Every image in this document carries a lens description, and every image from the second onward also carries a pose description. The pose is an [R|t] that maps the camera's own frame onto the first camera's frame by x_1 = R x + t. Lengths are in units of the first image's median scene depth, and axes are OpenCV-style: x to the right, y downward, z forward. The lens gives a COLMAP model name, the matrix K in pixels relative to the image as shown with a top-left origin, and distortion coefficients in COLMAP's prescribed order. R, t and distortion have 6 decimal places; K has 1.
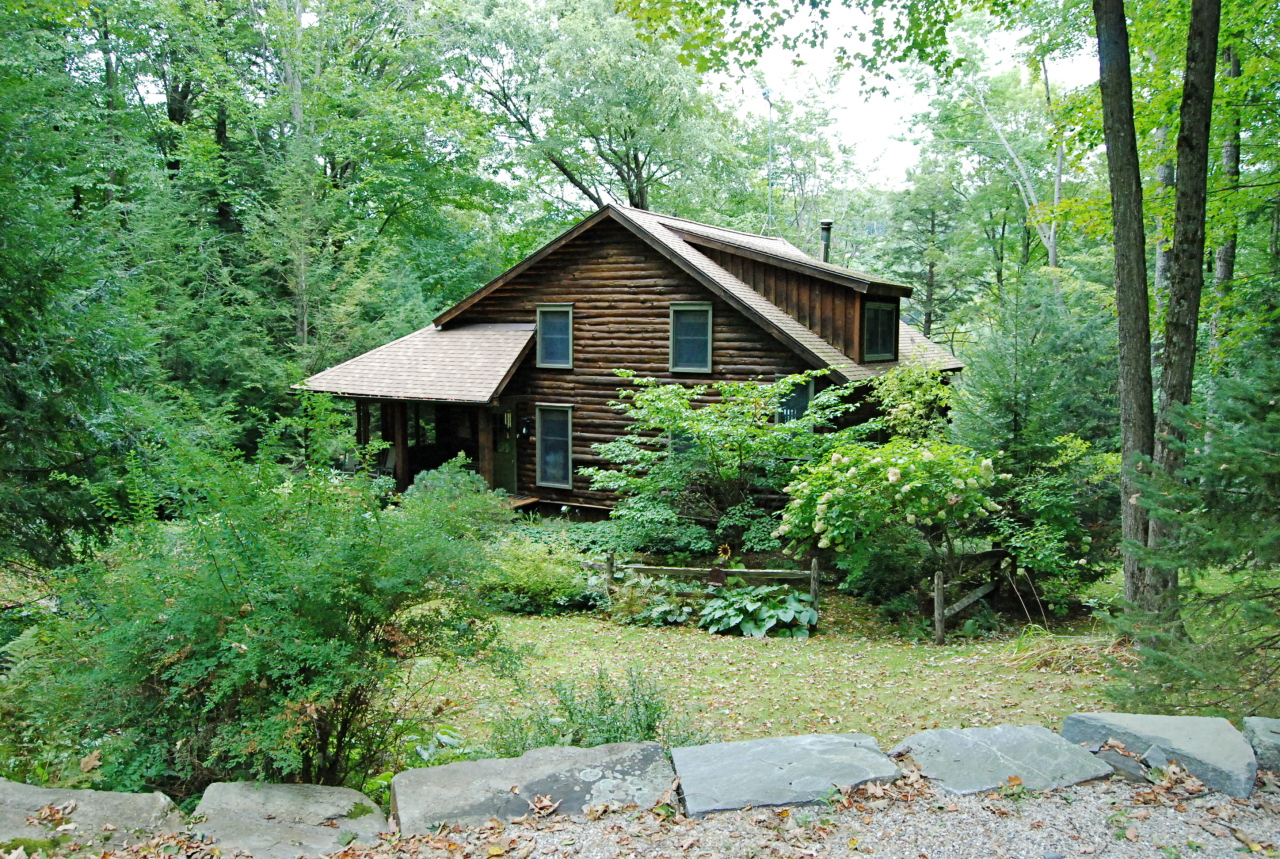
lens RADIAL K [[1021.8, 0, 639.8], [0, 1021.8, 430.5], [0, 0, 1]] dist [-0.063140, 0.000972]
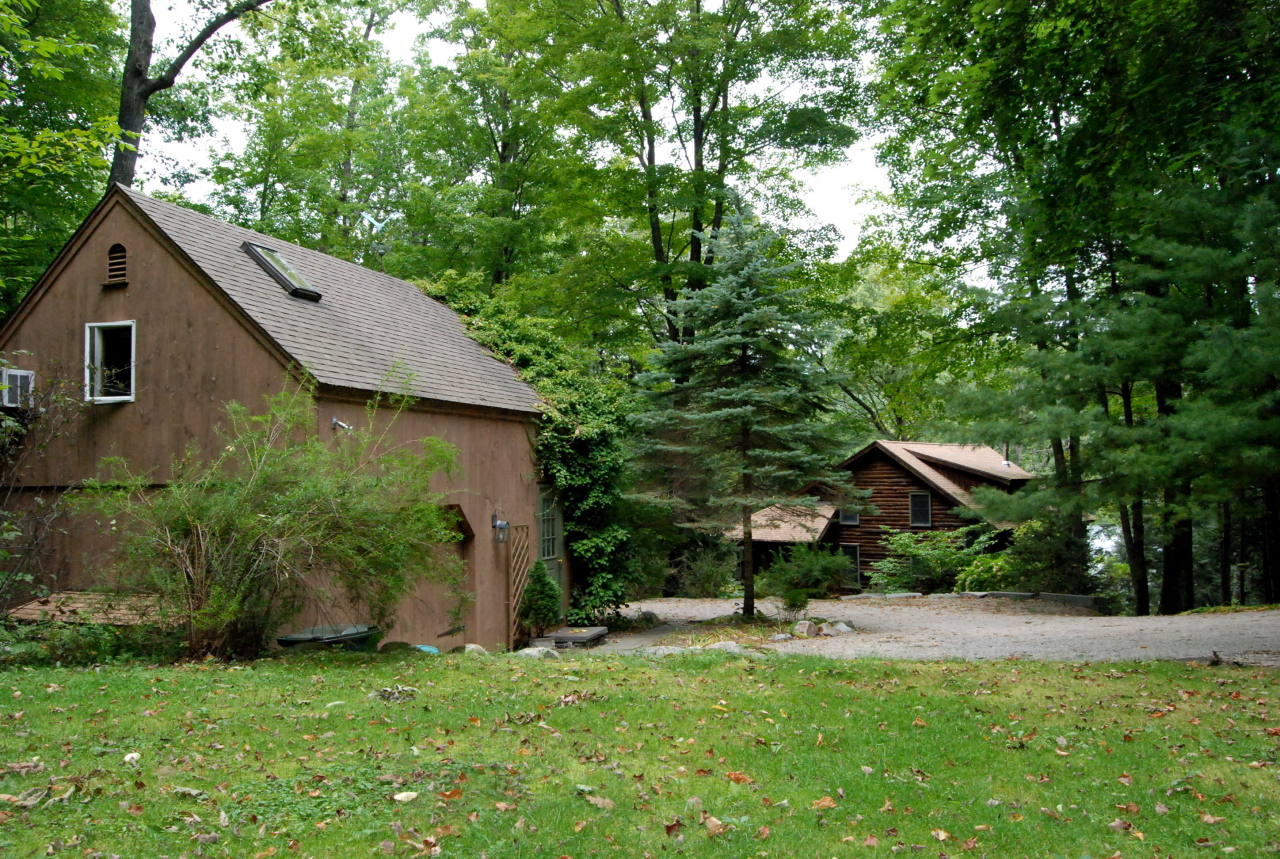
lens RADIAL K [[1021.8, 0, 640.0], [0, 1021.8, 430.3], [0, 0, 1]] dist [-0.063140, 0.000972]
pose [[0.963767, -0.034537, -0.264501, 0.059432], [-0.004722, 0.989218, -0.146374, 0.054564], [0.266704, 0.142319, 0.953212, -1.149646]]
